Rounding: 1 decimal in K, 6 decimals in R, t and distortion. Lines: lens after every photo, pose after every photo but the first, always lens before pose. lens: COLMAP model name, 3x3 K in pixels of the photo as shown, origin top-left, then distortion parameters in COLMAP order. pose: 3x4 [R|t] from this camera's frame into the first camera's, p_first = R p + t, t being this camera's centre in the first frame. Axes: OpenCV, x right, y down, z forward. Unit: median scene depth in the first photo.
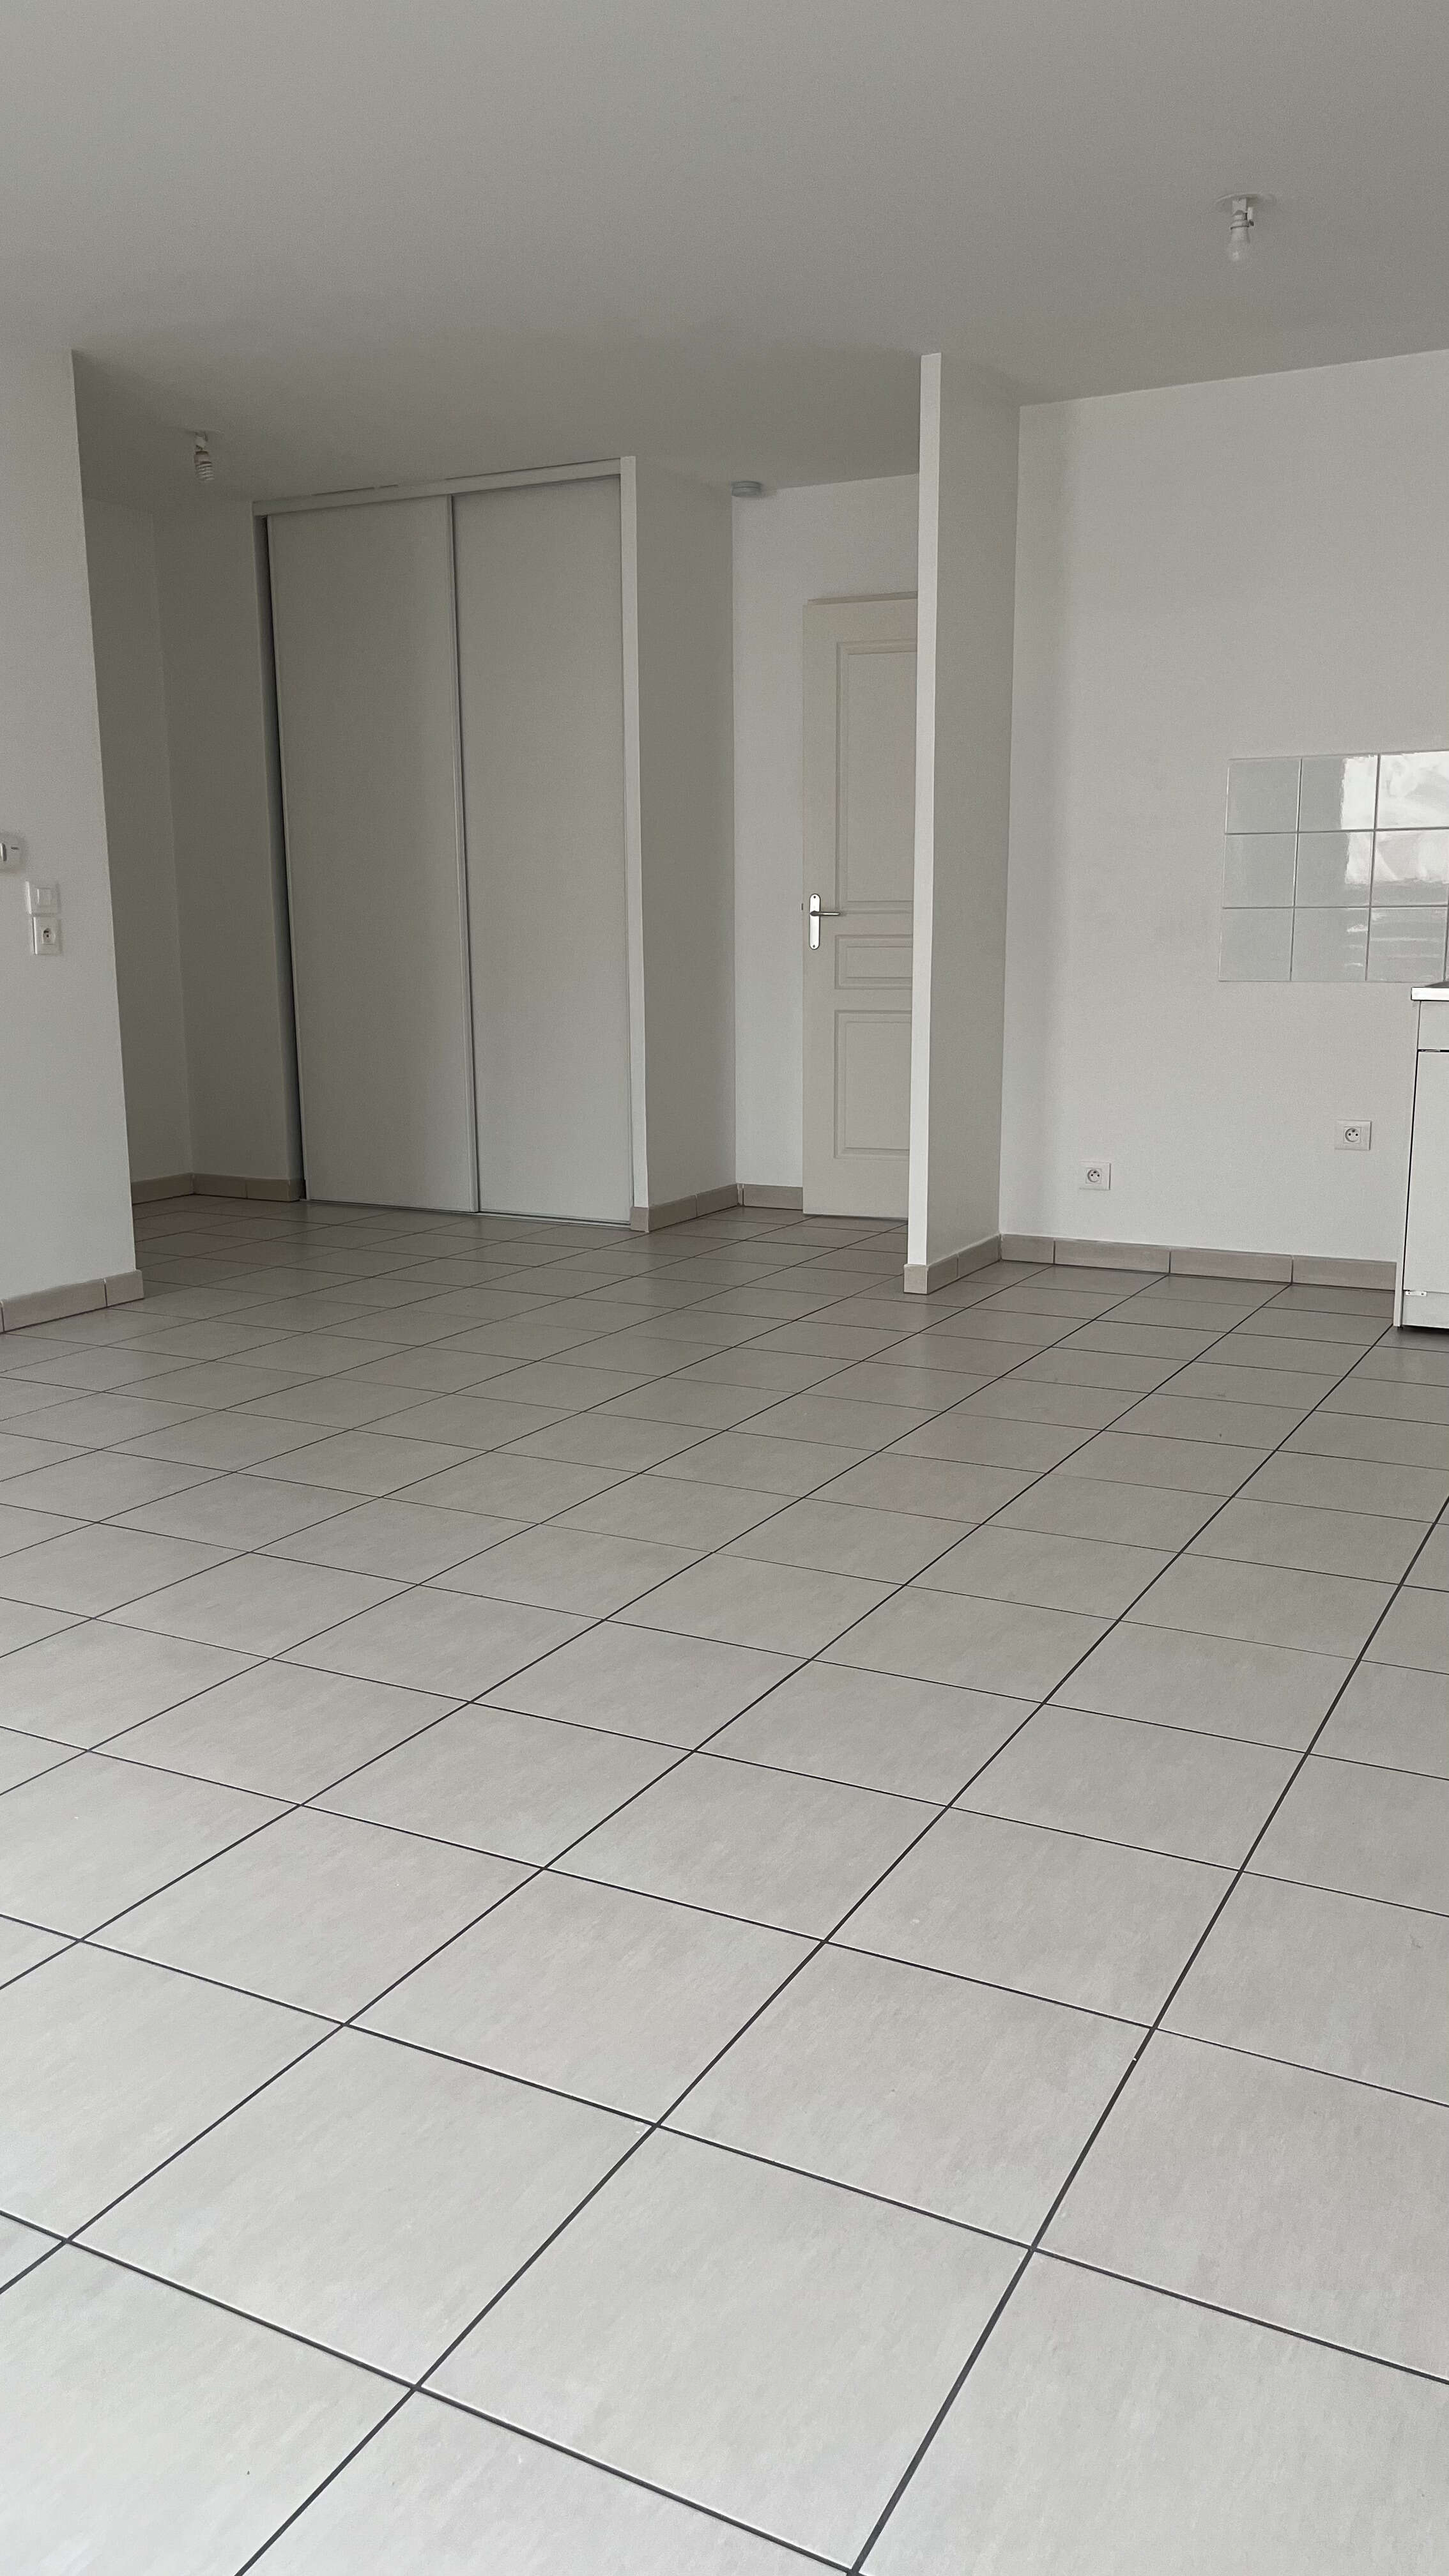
lens RADIAL K [[1943.7, 0, 724.5], [0, 1943.7, 1288.0], [0, 0, 1]] dist [0.128028, -0.158945]
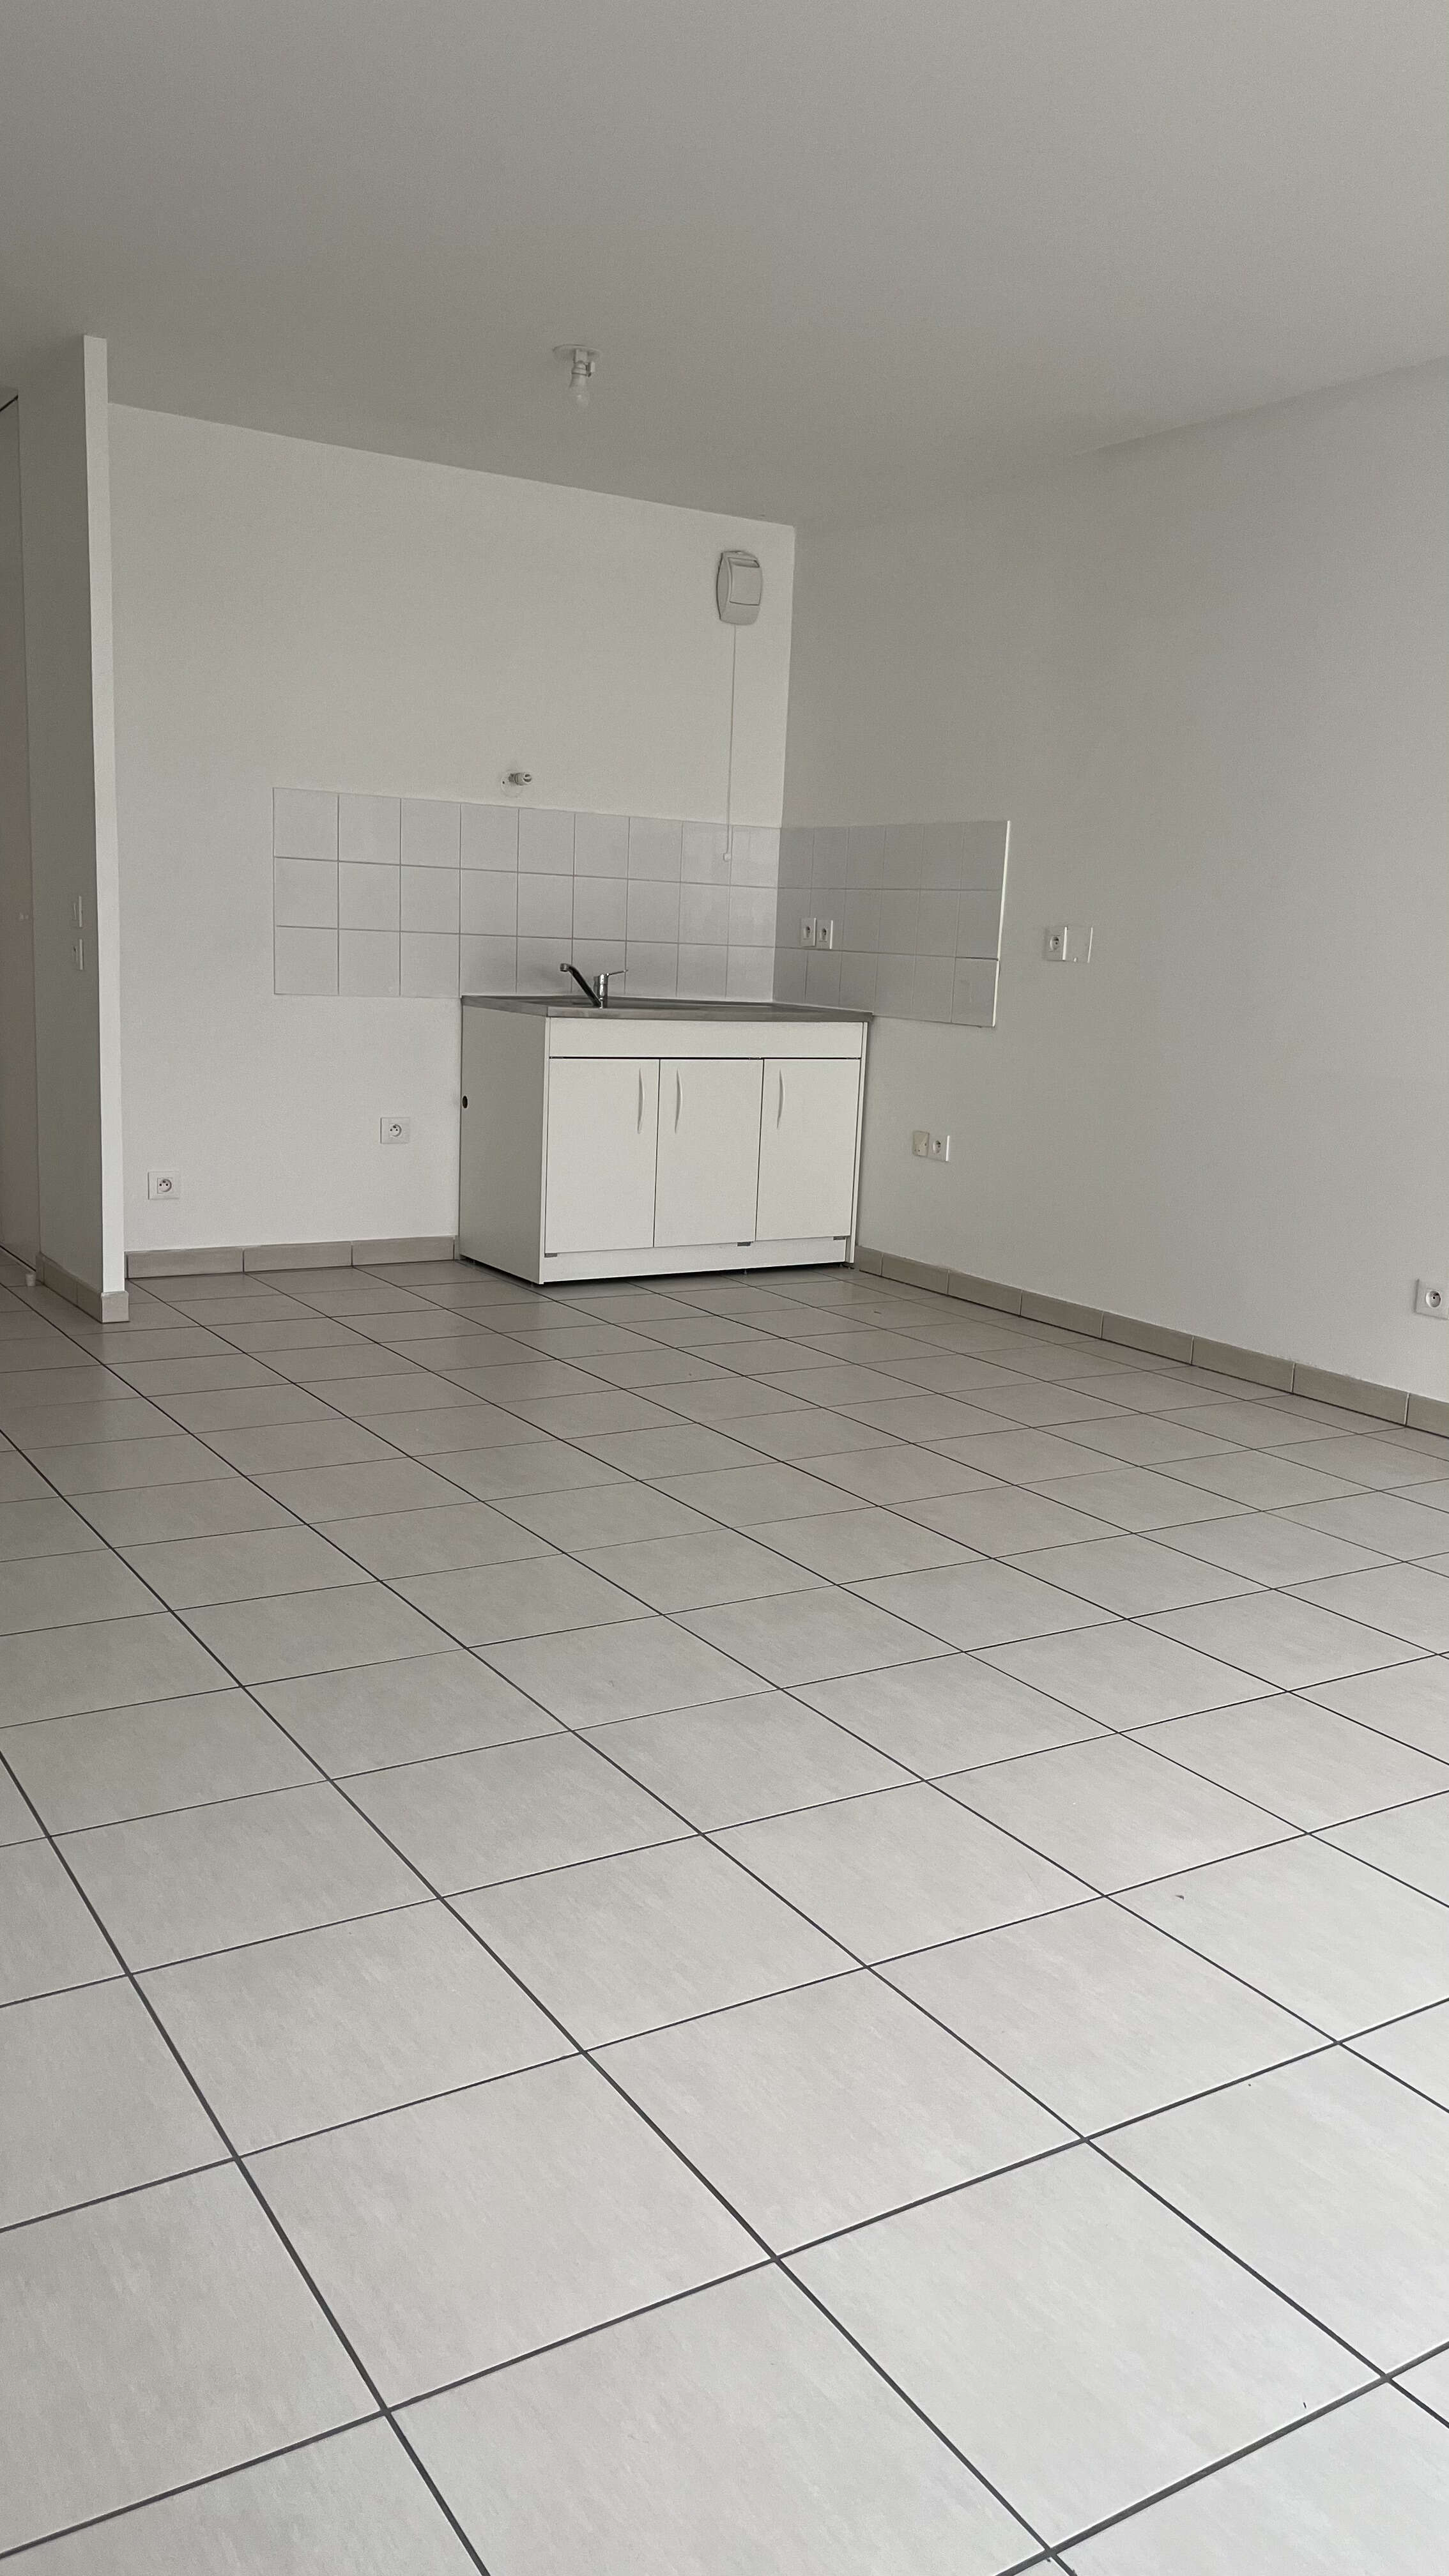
lens RADIAL K [[1943.7, 0, 724.5], [0, 1943.7, 1288.0], [0, 0, 1]] dist [0.128028, -0.158945]
pose [[0.495398, -0.128879, 0.859053, -0.700259], [0.119130, 0.989669, 0.079775, -0.066449], [-0.860459, 0.062819, 0.505633, 0.318745]]
